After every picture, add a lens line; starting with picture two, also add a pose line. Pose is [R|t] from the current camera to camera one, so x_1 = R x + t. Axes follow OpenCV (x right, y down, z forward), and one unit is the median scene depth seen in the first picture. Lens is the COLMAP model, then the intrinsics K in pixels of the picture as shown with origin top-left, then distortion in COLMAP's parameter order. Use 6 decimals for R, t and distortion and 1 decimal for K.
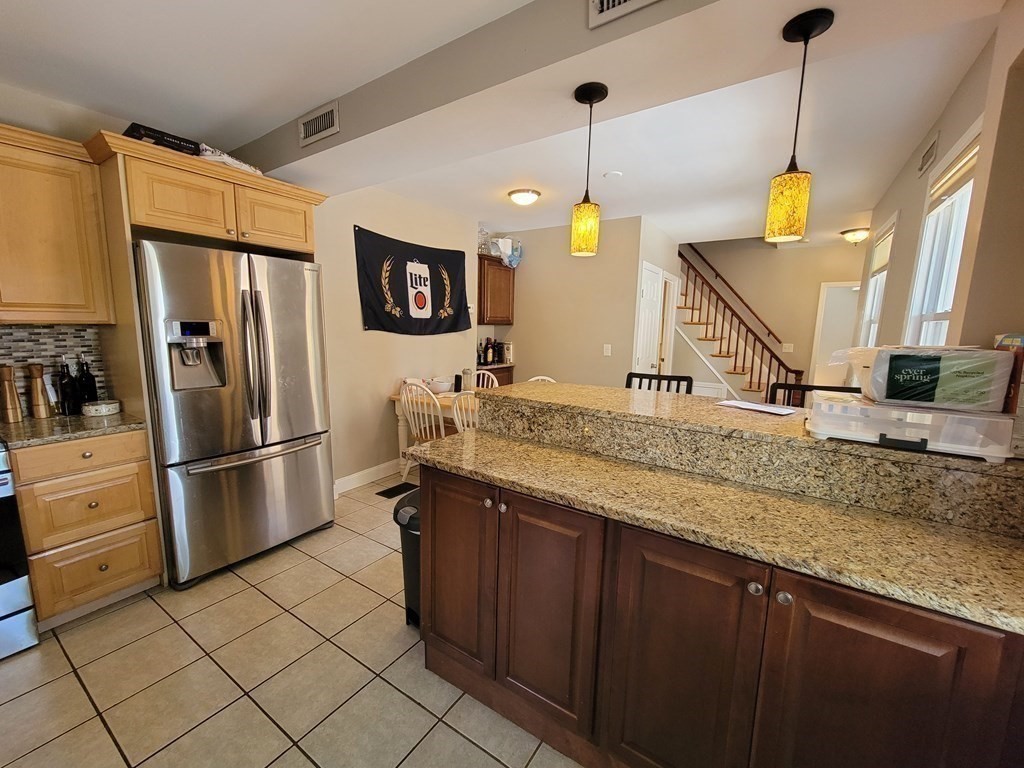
lens RADIAL K [[421.1, 0, 513.6], [0, 421.1, 384.1], [0, 0, 1]] dist [0.003017, -0.001483]
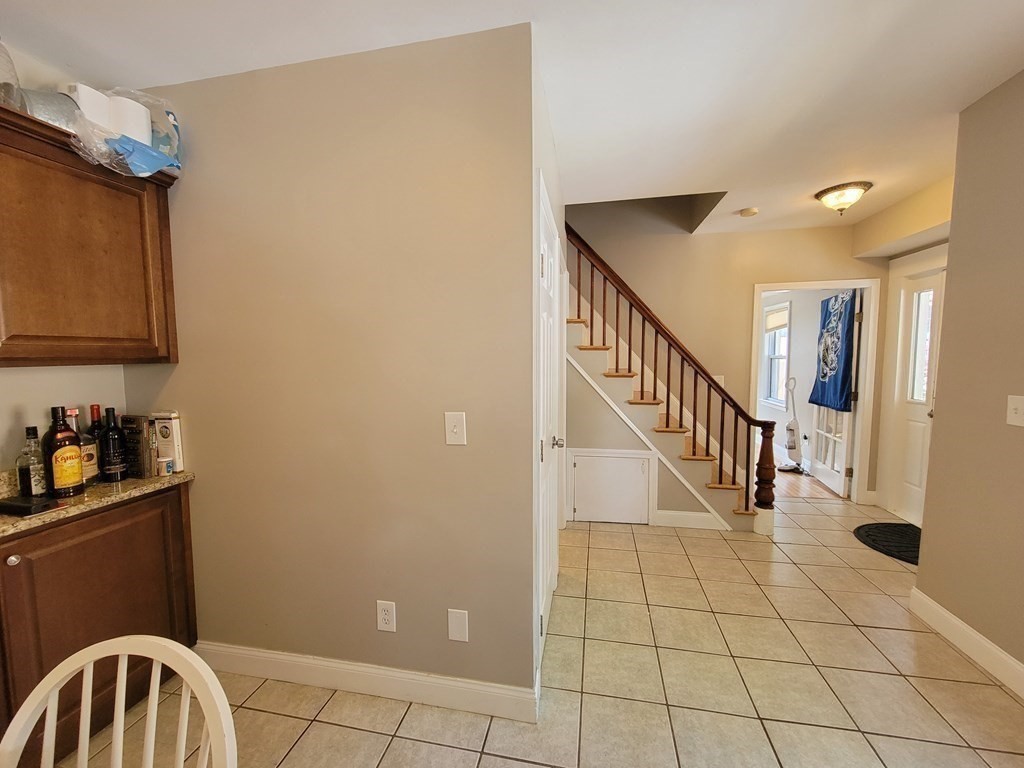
lens RADIAL K [[421.1, 0, 512.7], [0, 421.1, 384.3], [0, 0, 1]] dist [0.003017, -0.001483]
pose [[0.927174, -0.052831, 0.370887, 0.382032], [0.079366, 0.995235, -0.056640, -0.253278], [-0.366127, 0.081951, 0.926949, 1.812437]]
